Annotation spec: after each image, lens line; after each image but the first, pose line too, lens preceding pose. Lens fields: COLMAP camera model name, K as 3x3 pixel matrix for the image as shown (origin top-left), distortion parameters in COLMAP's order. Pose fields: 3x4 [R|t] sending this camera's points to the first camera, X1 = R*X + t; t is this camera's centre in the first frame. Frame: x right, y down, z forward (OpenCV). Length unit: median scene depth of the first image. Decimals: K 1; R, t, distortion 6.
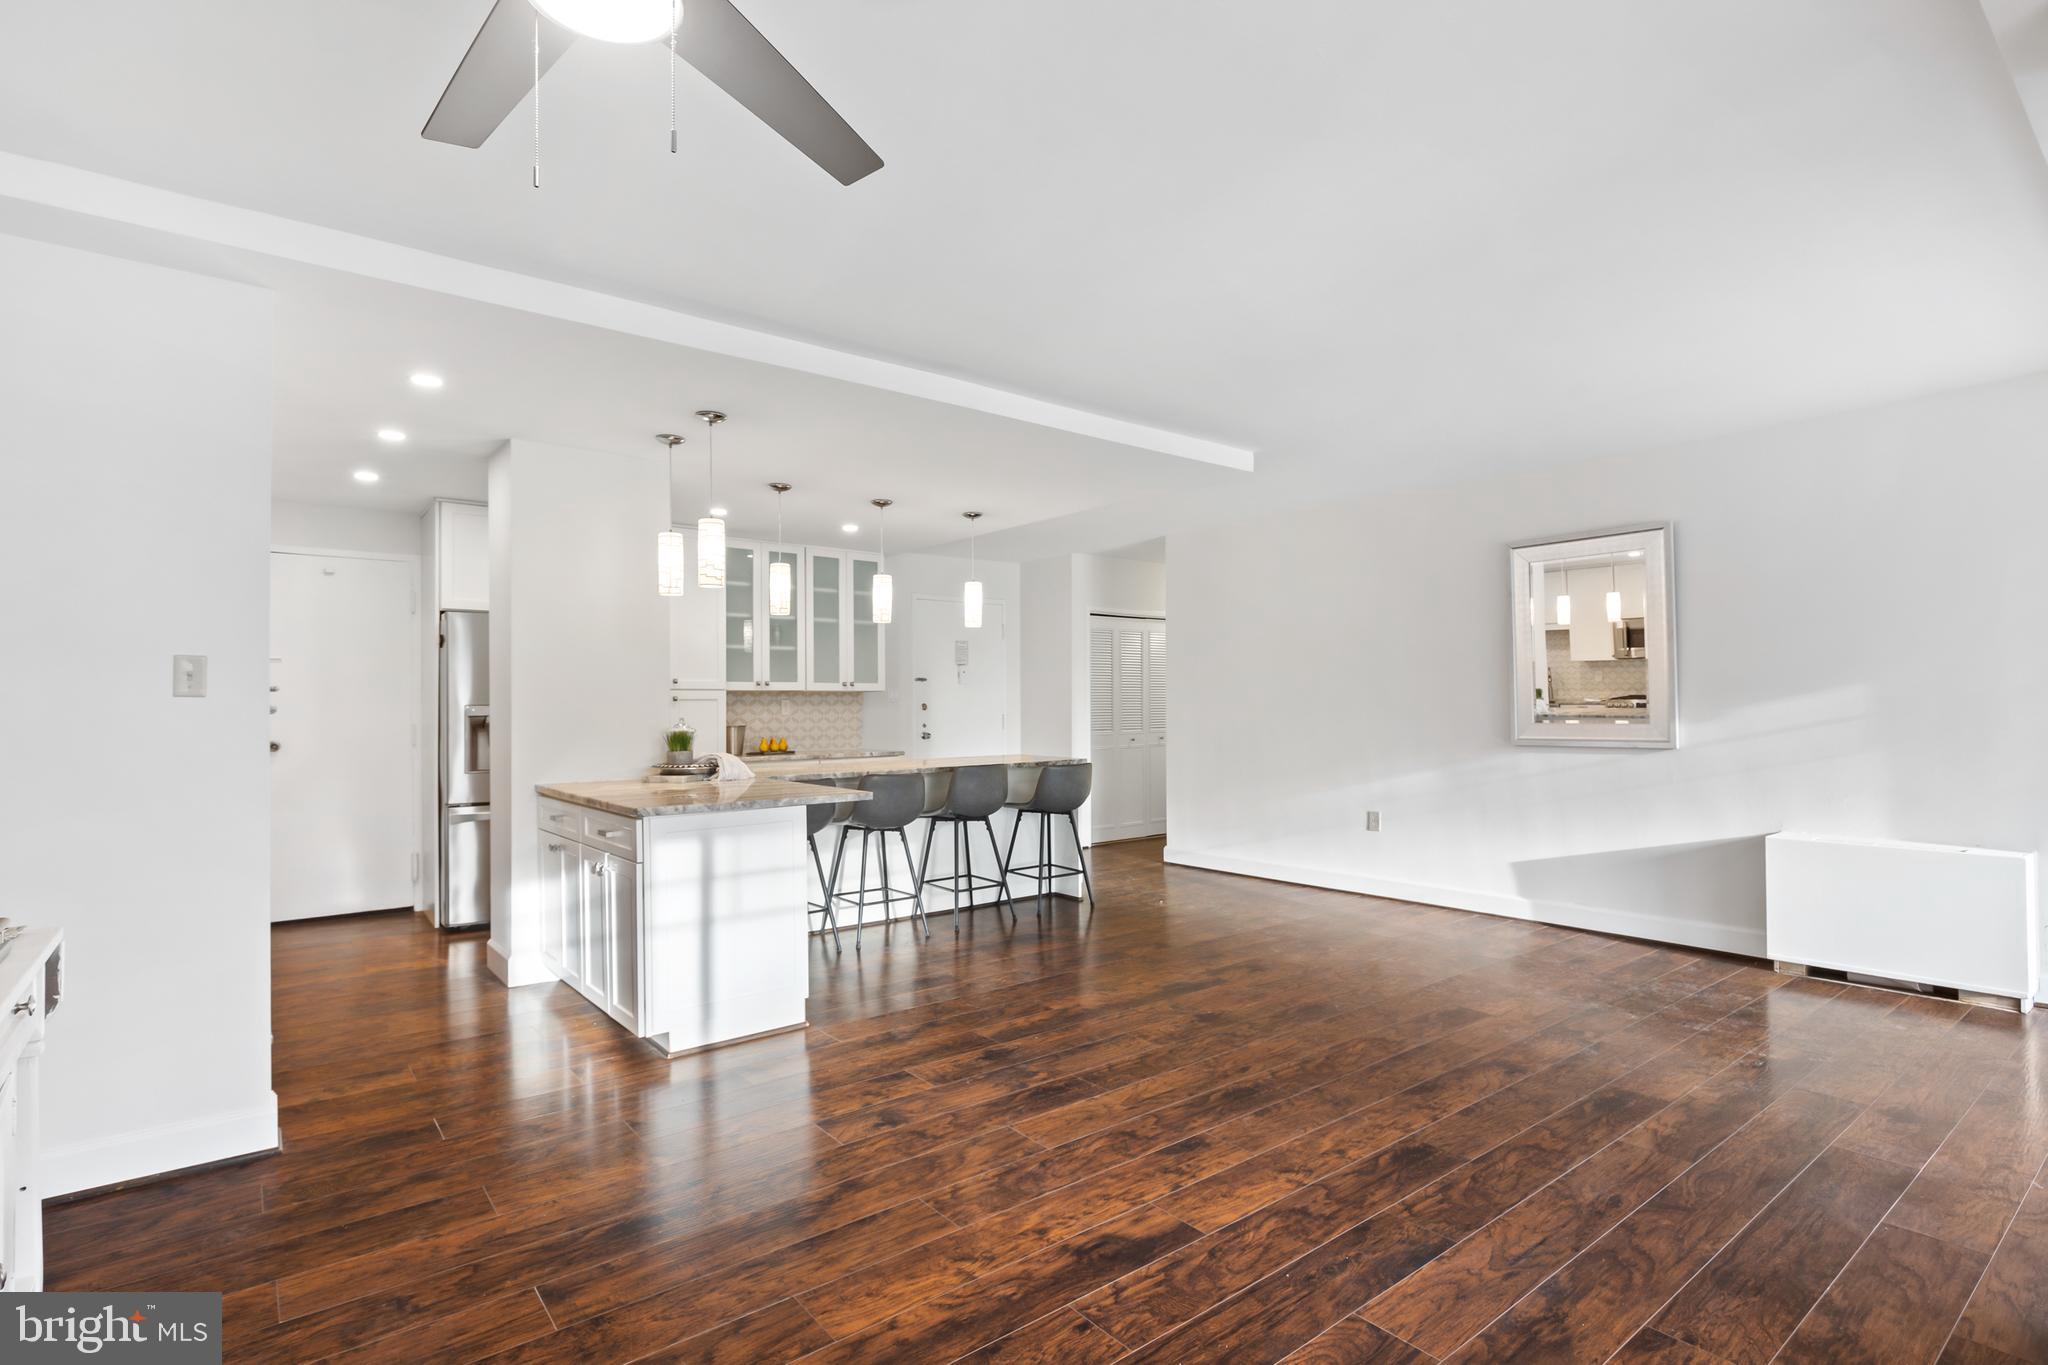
lens RADIAL K [[987.2, 0, 1016.1], [0, 987.2, 694.0], [0, 0, 1]] dist [-0.002329, -0.000815]
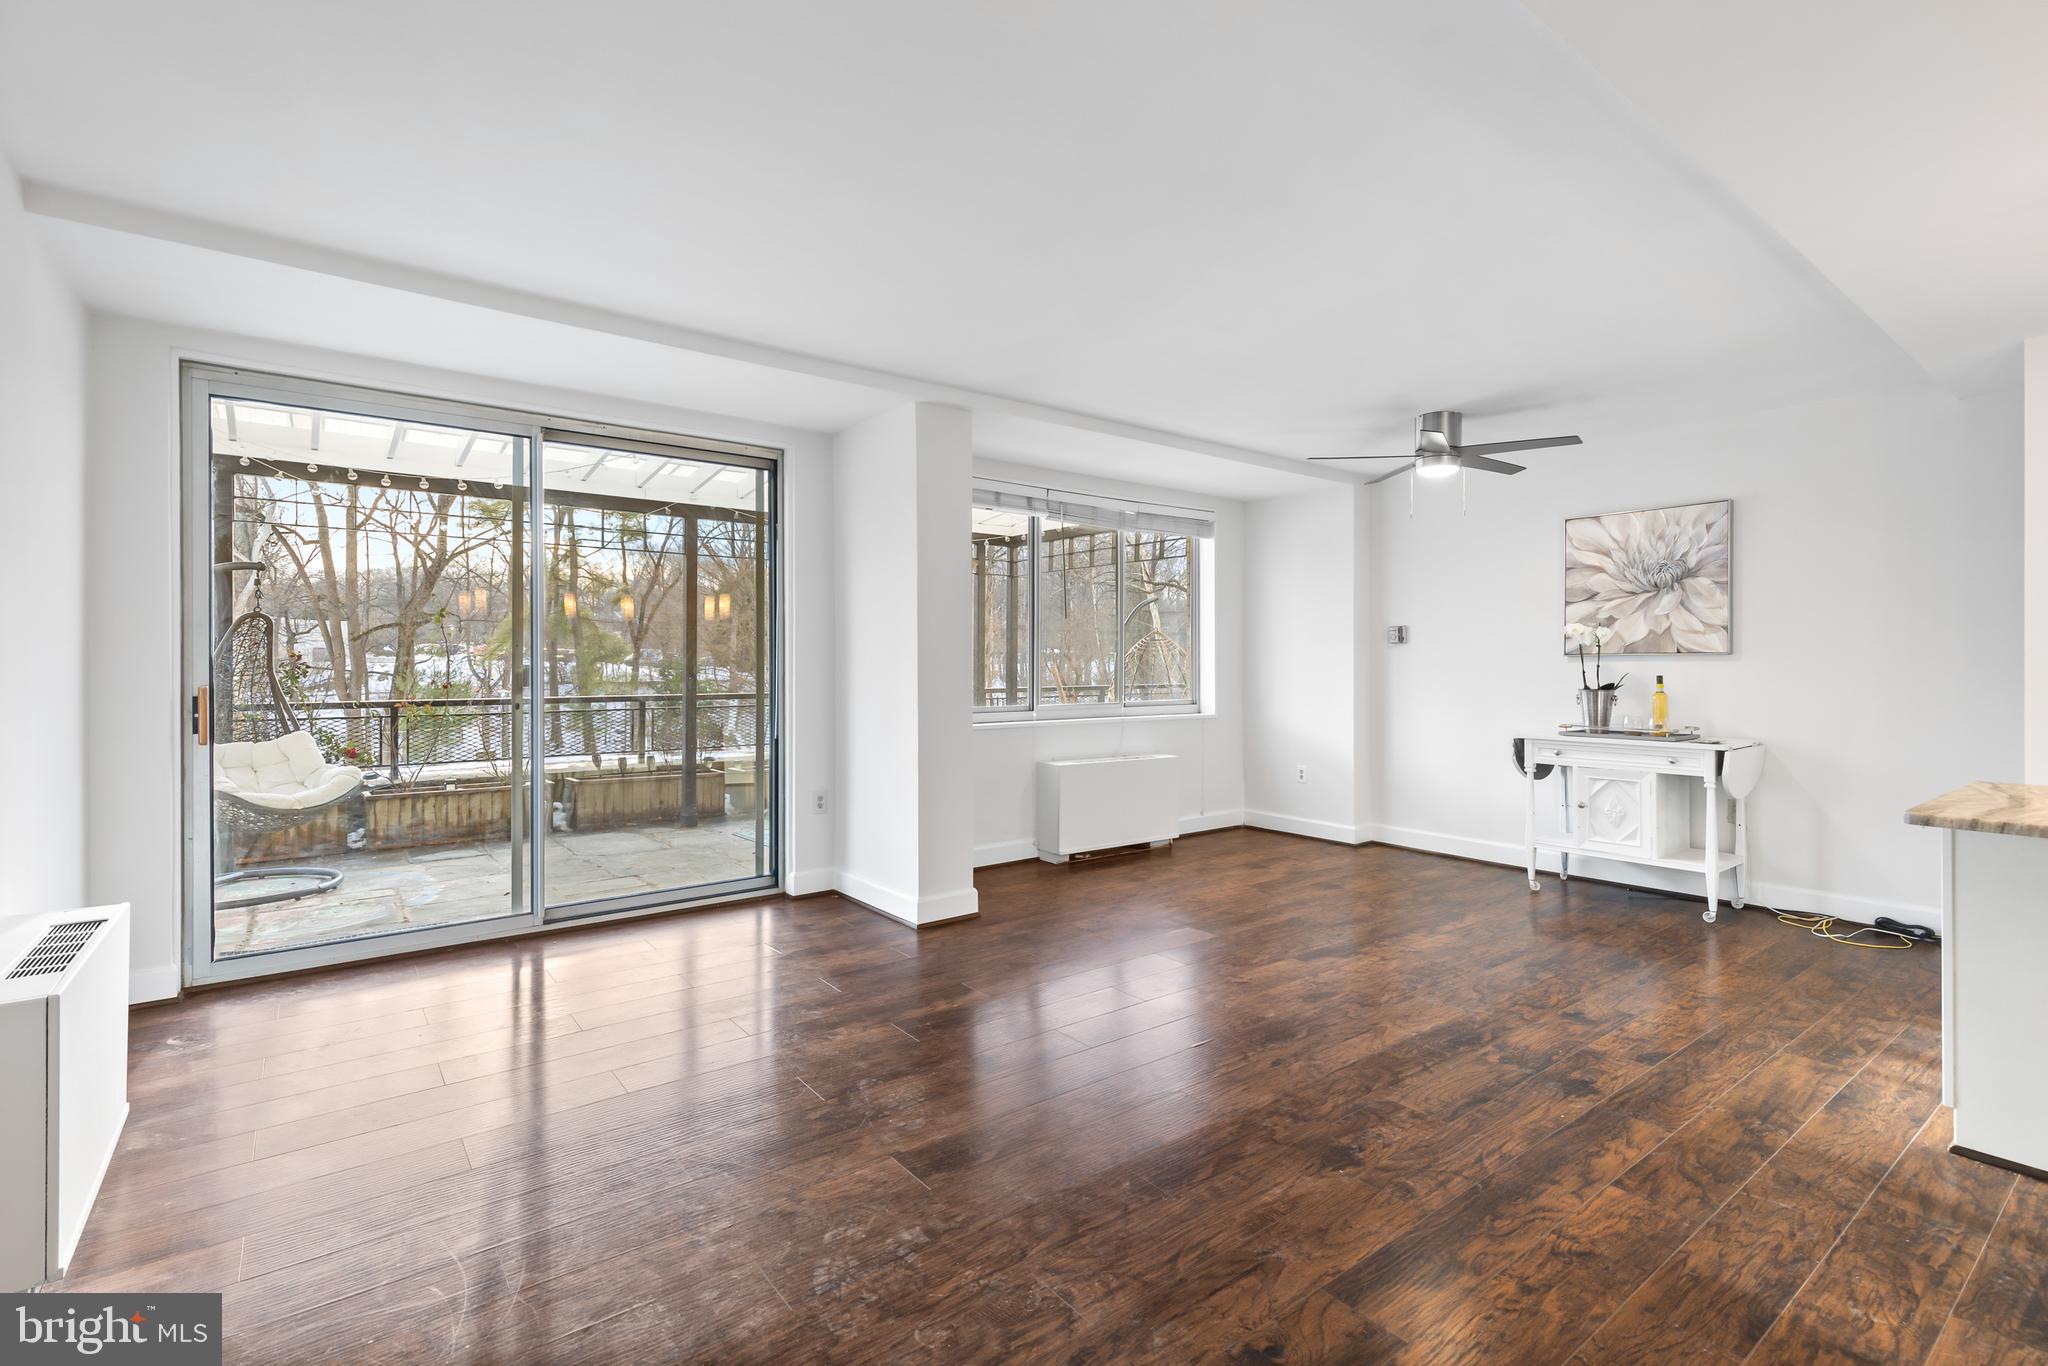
lens RADIAL K [[946.0, 0, 1041.8], [0, 946.0, 668.4], [0, 0, 1]] dist [0.010232, -0.000635]
pose [[-0.999930, 0.009017, -0.007615, 0.432577], [0.009033, 0.999957, -0.001944, 0.013038], [0.007598, -0.002012, -0.999969, 1.795936]]
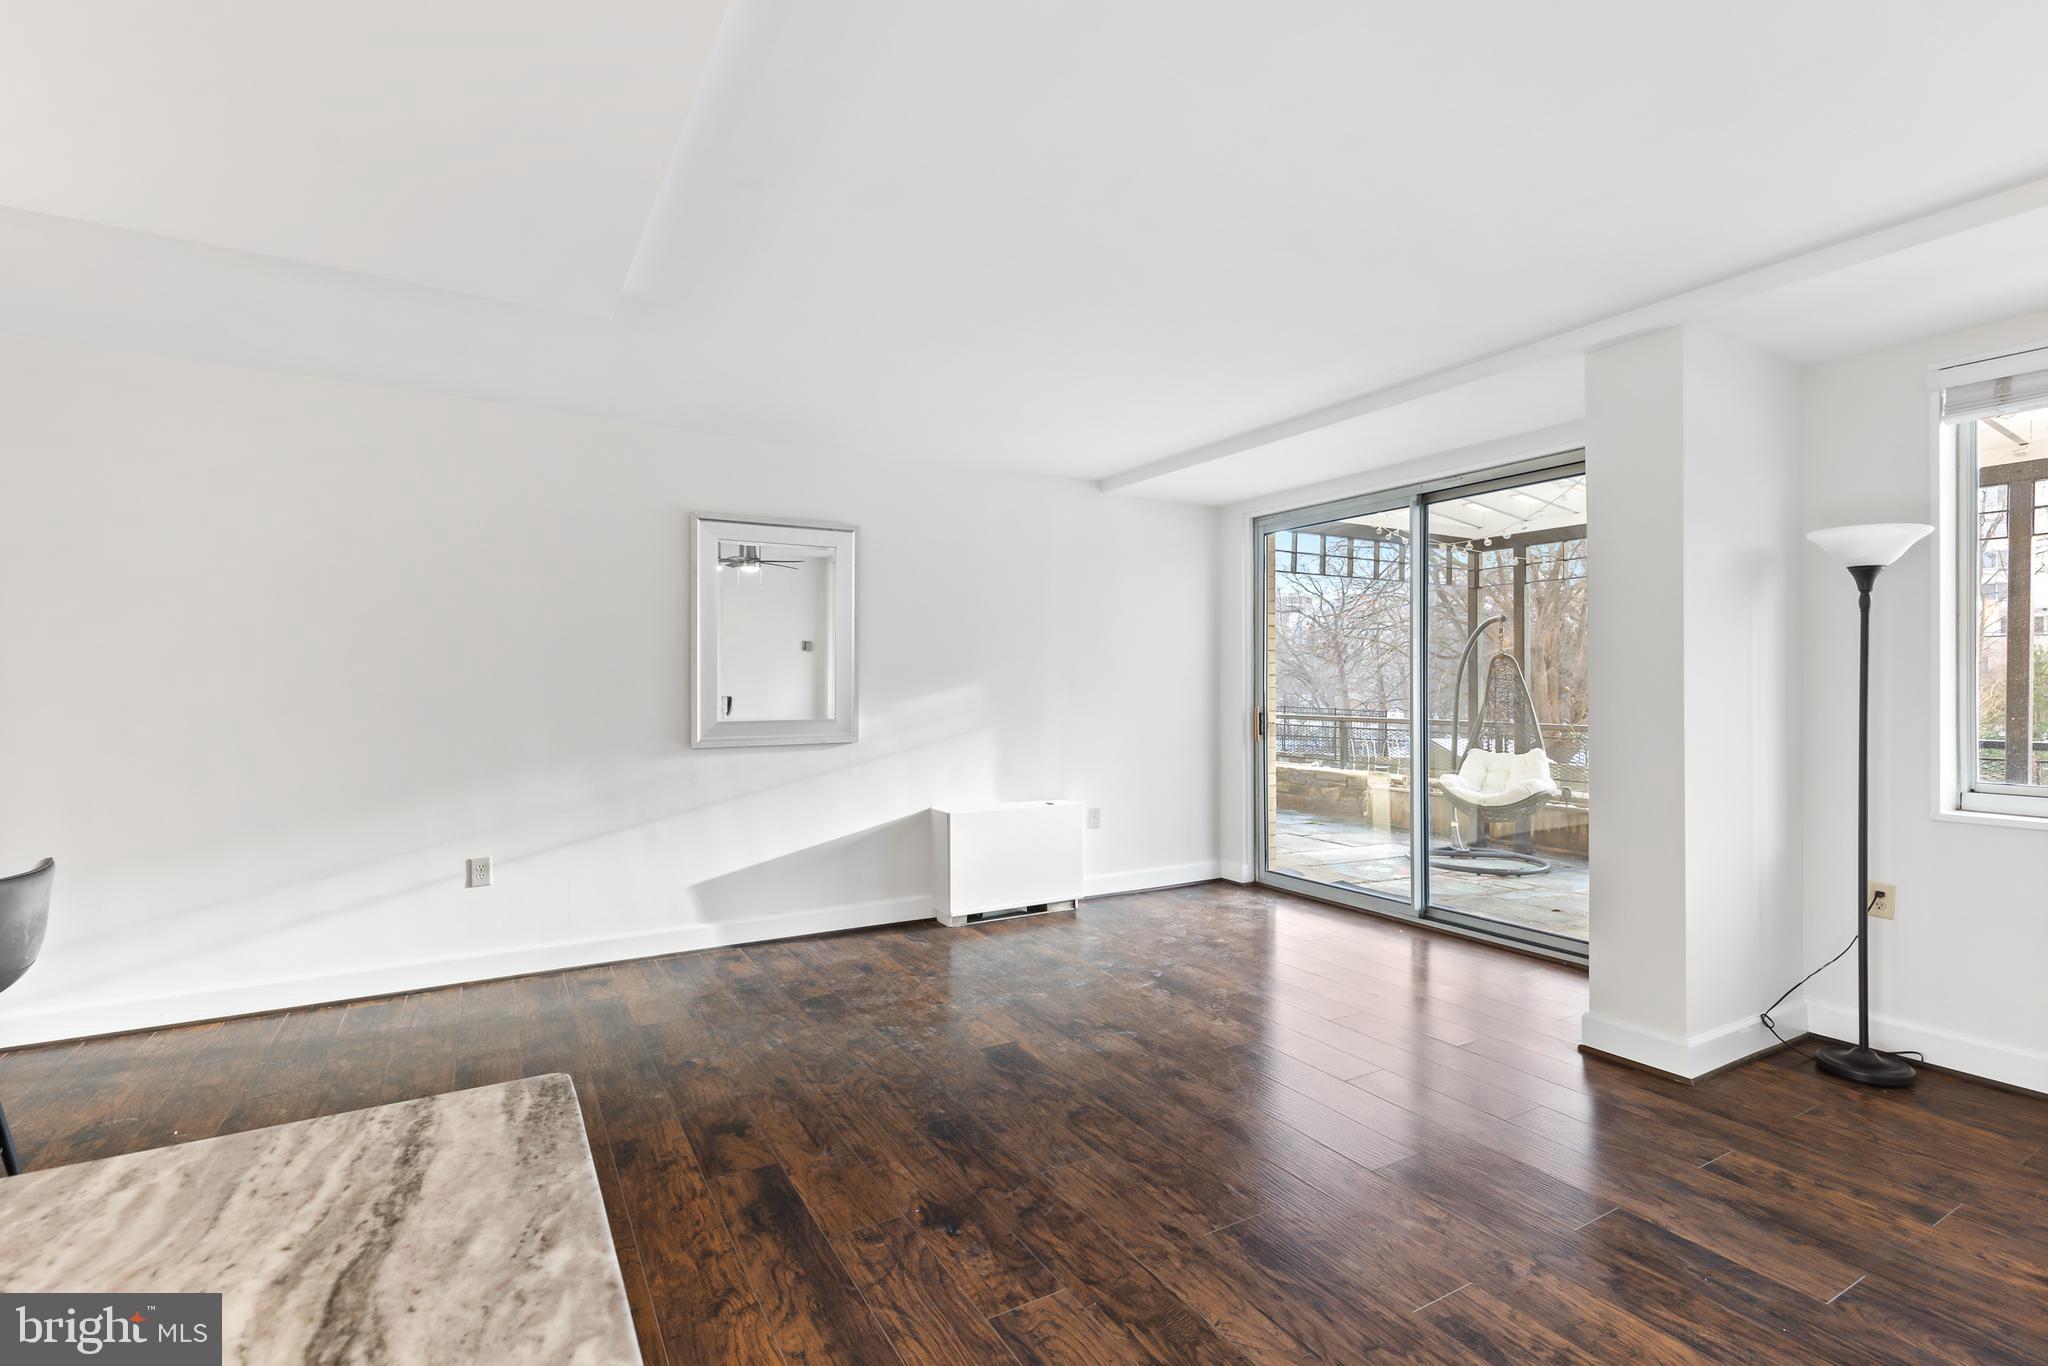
lens RADIAL K [[946.0, 0, 1032.0], [0, 946.0, 684.8], [0, 0, 1]] dist [0.010232, -0.000635]
pose [[0.127890, 0.008102, 0.991755, -0.432500], [-0.011624, 0.999910, -0.006670, -0.000664], [-0.991720, -0.010675, 0.127972, 0.971601]]
